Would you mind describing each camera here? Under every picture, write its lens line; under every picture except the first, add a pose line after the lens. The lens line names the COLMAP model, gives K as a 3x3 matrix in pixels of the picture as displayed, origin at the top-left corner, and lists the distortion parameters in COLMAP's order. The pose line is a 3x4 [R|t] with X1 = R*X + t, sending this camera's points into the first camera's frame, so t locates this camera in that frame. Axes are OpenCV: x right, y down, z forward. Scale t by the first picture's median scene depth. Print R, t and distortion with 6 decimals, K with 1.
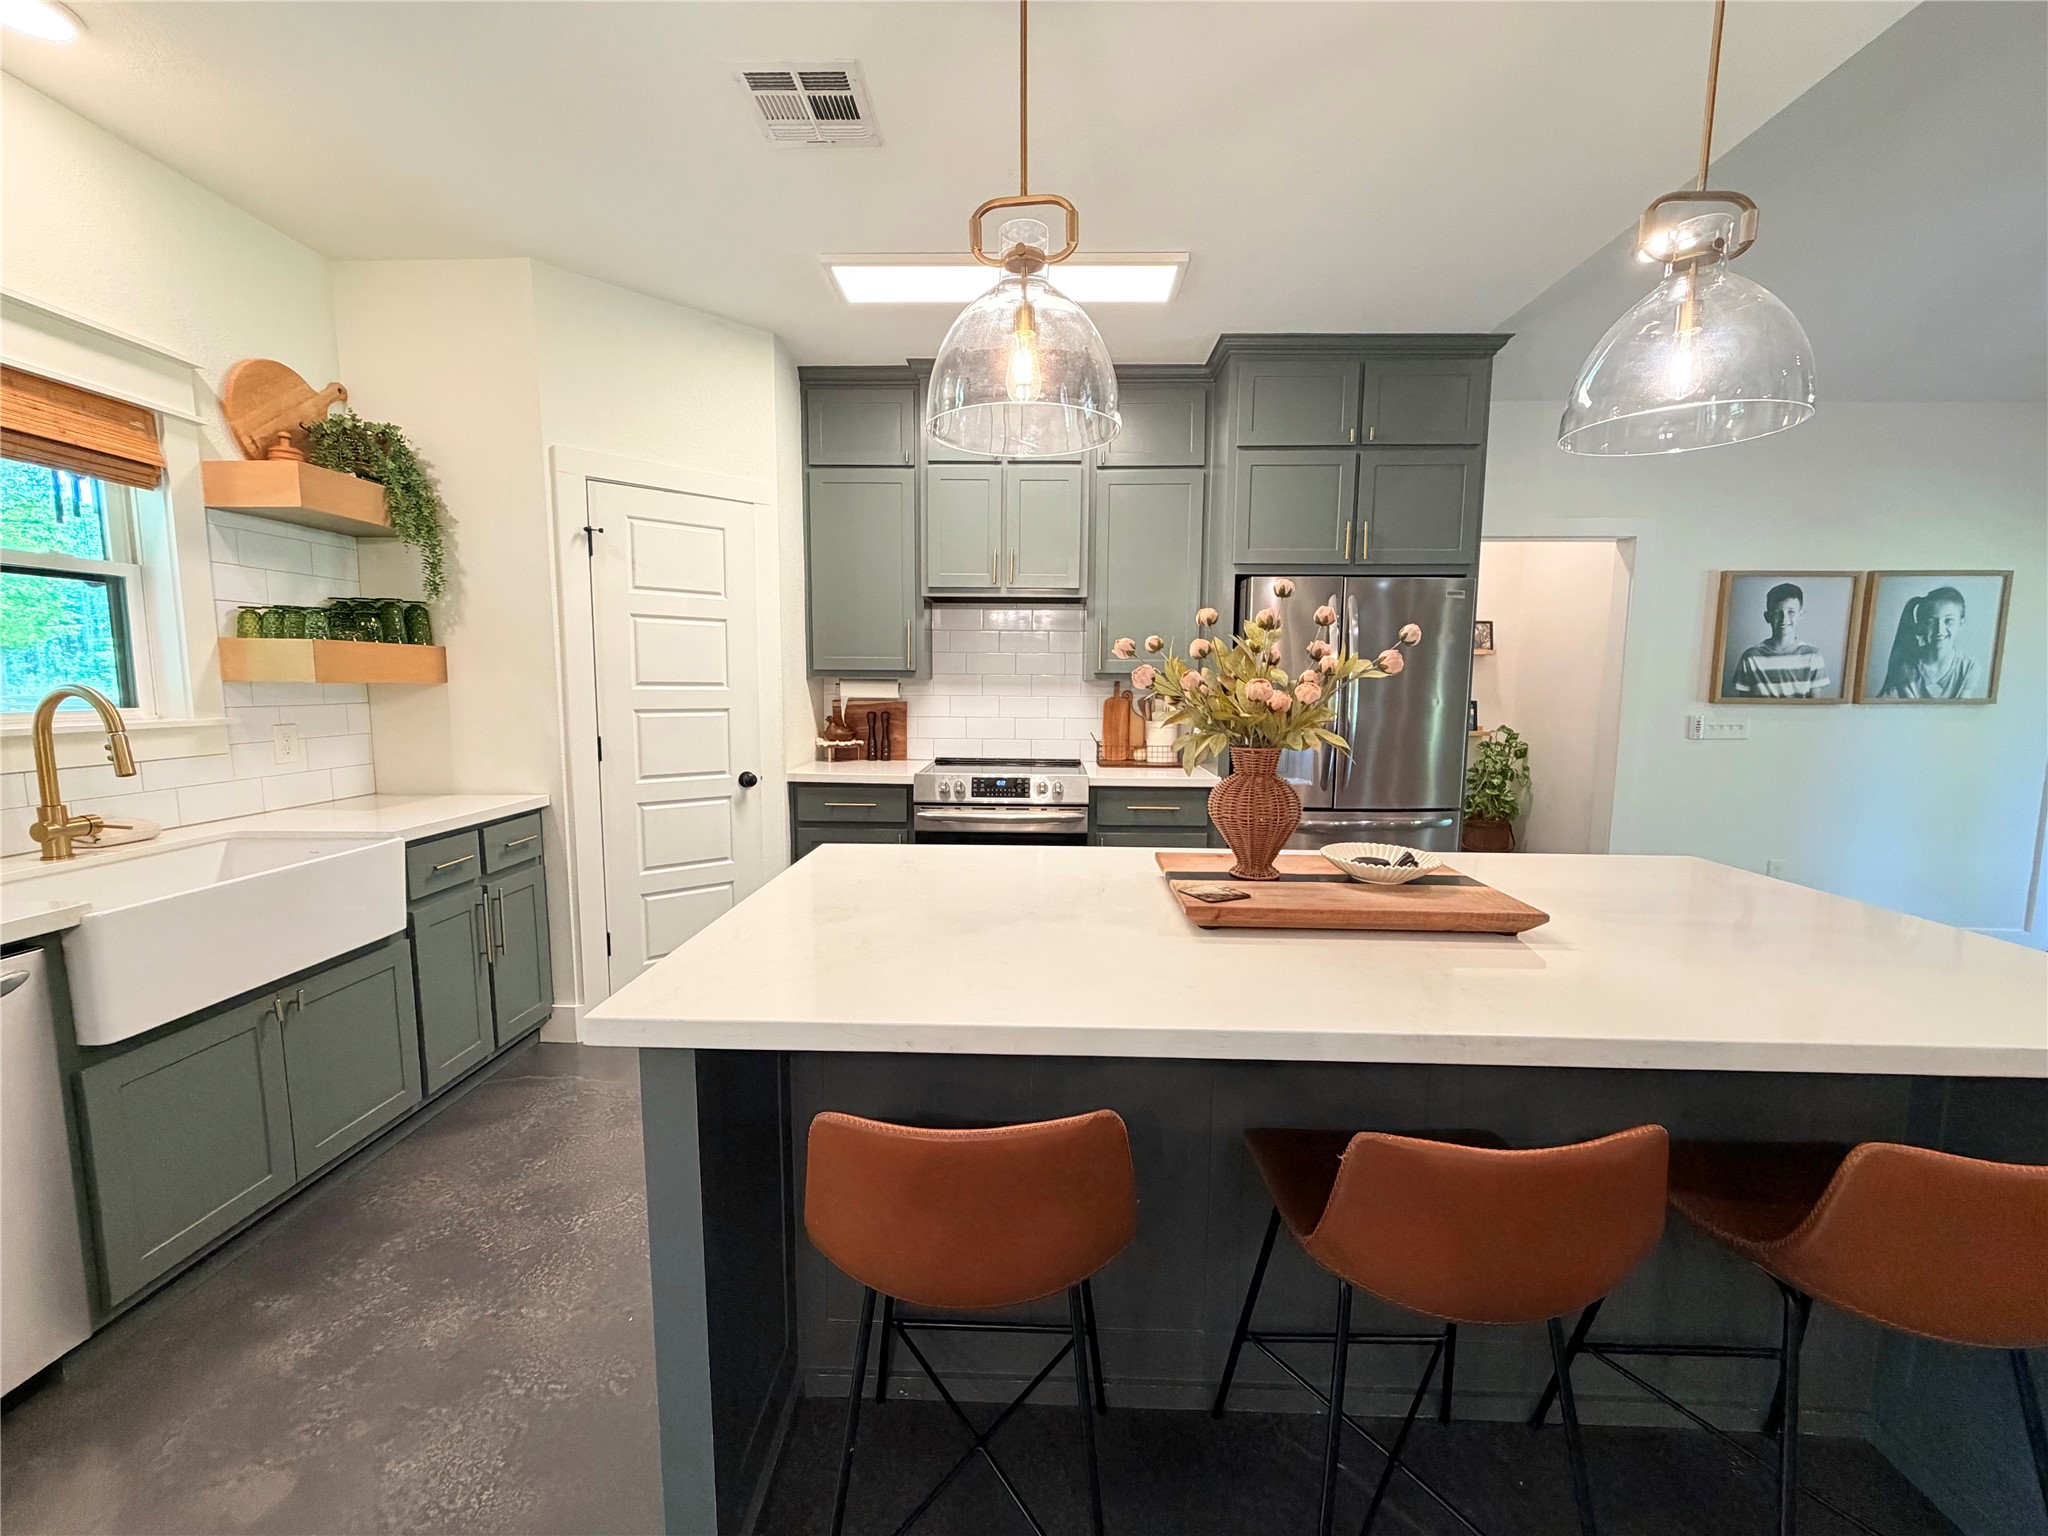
lens RADIAL K [[813.7, 0, 1020.3], [0, 813.7, 768.8], [0, 0, 1]] dist [-0.000335, -0.000147]
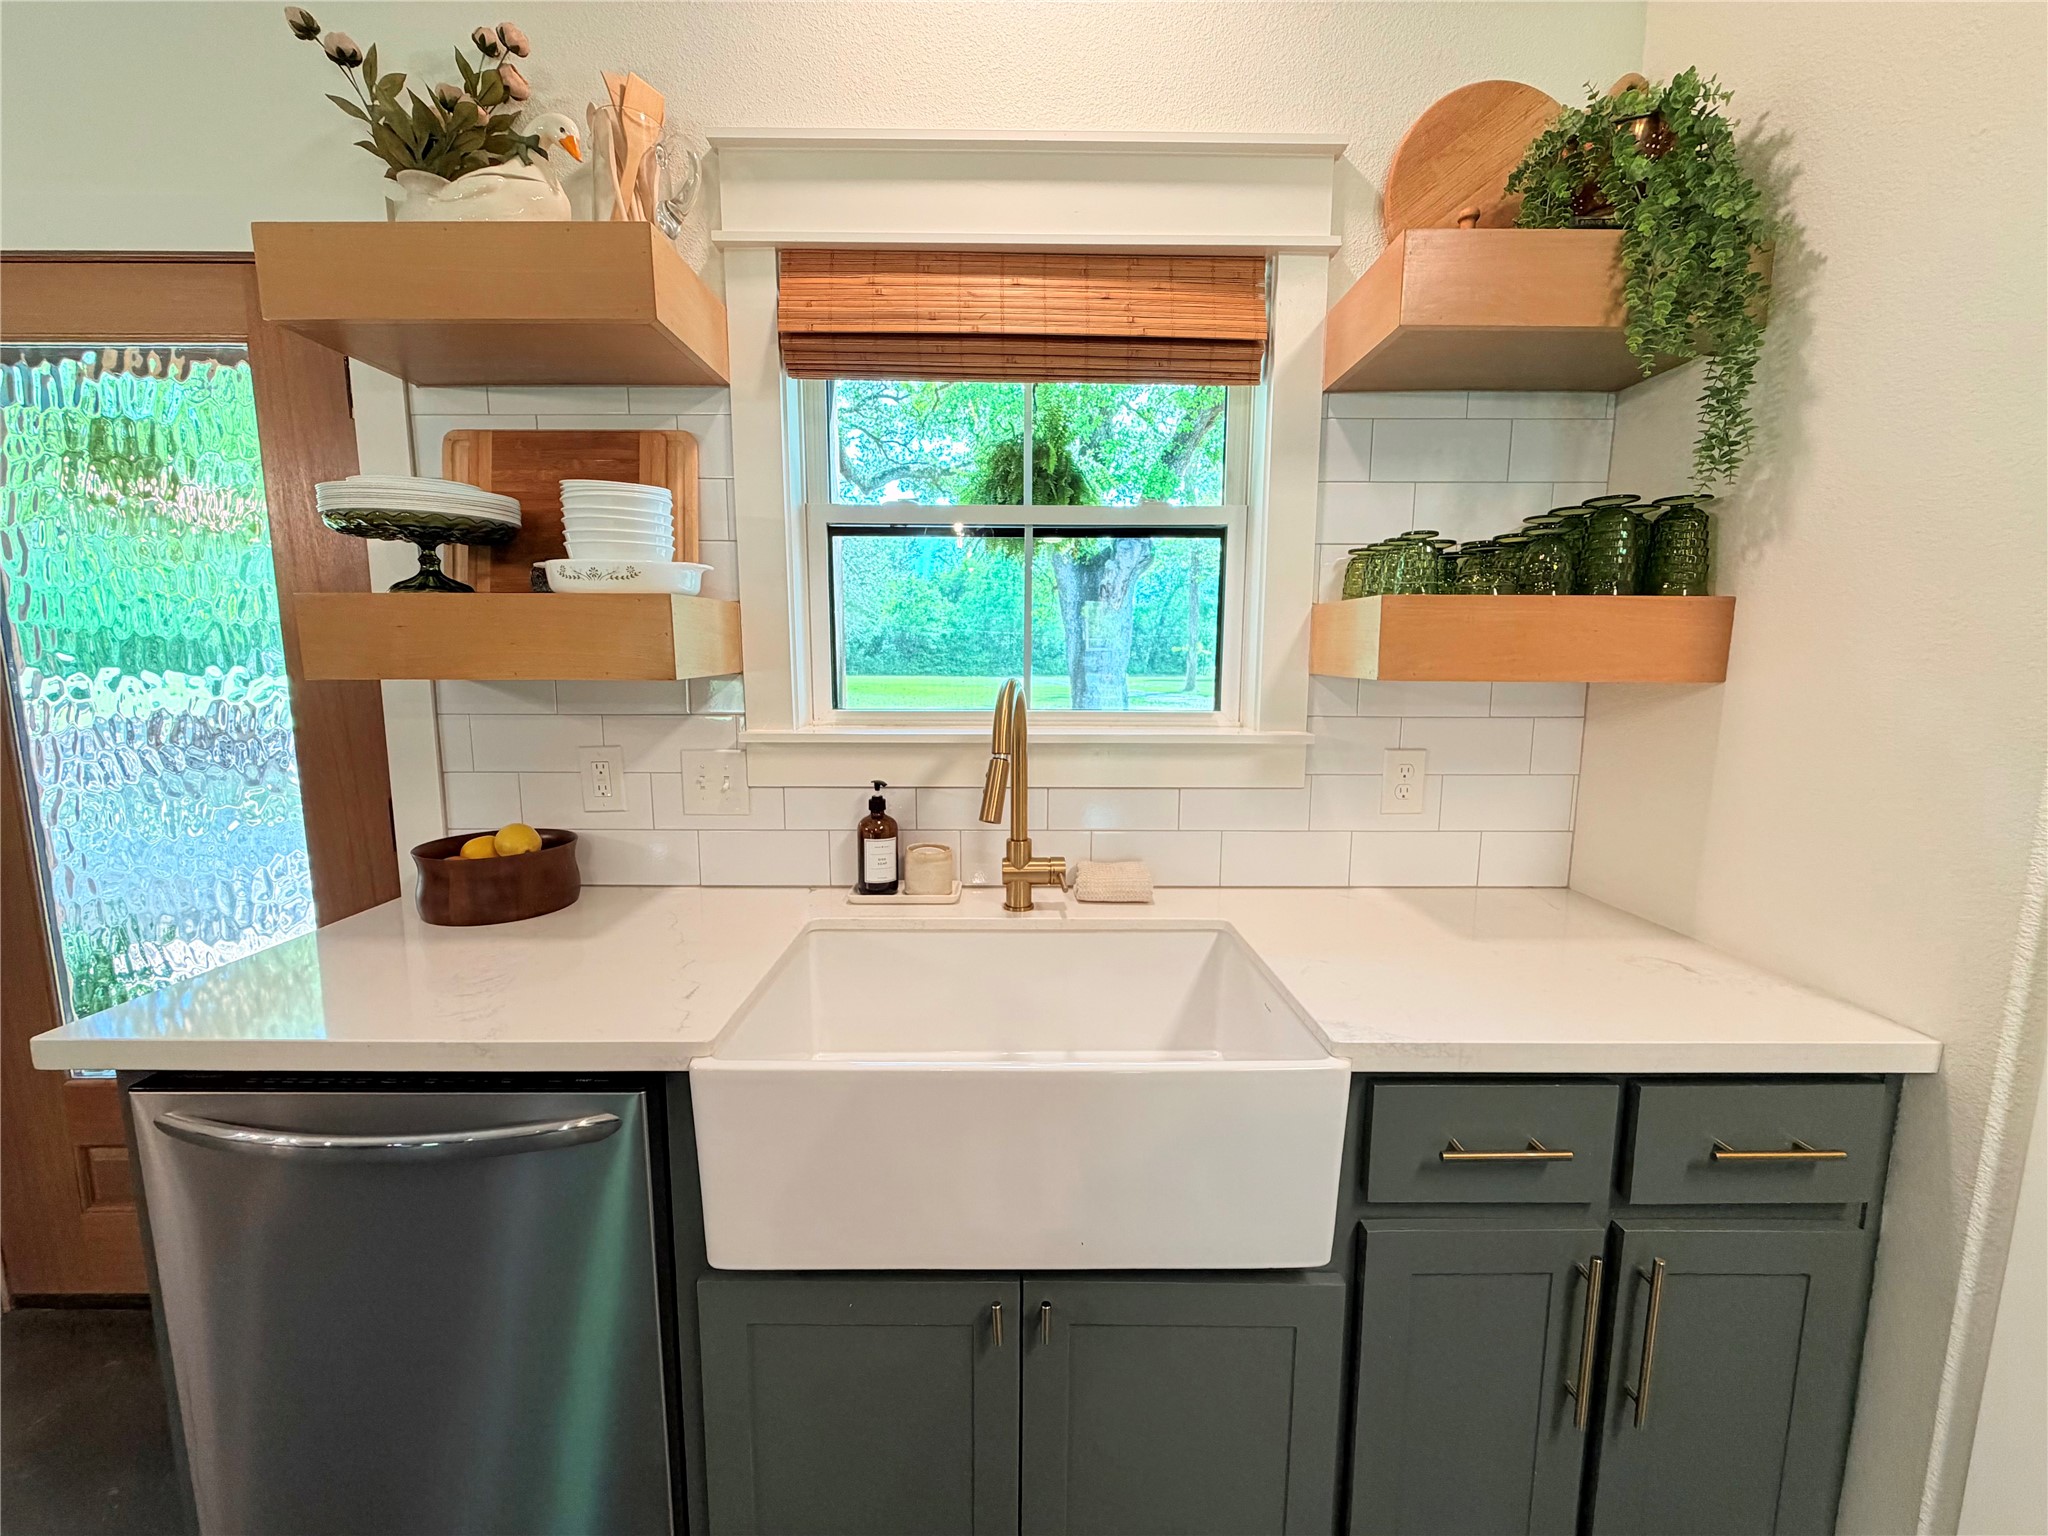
lens RADIAL K [[813.7, 0, 1020.6], [0, 813.7, 766.3], [0, 0, 1]] dist [-0.000335, -0.000147]
pose [[0.036880, 0.124519, -0.991532, -0.294137], [-0.112288, 0.986439, 0.119703, -0.072428], [0.992991, 0.106923, 0.050362, 0.620869]]
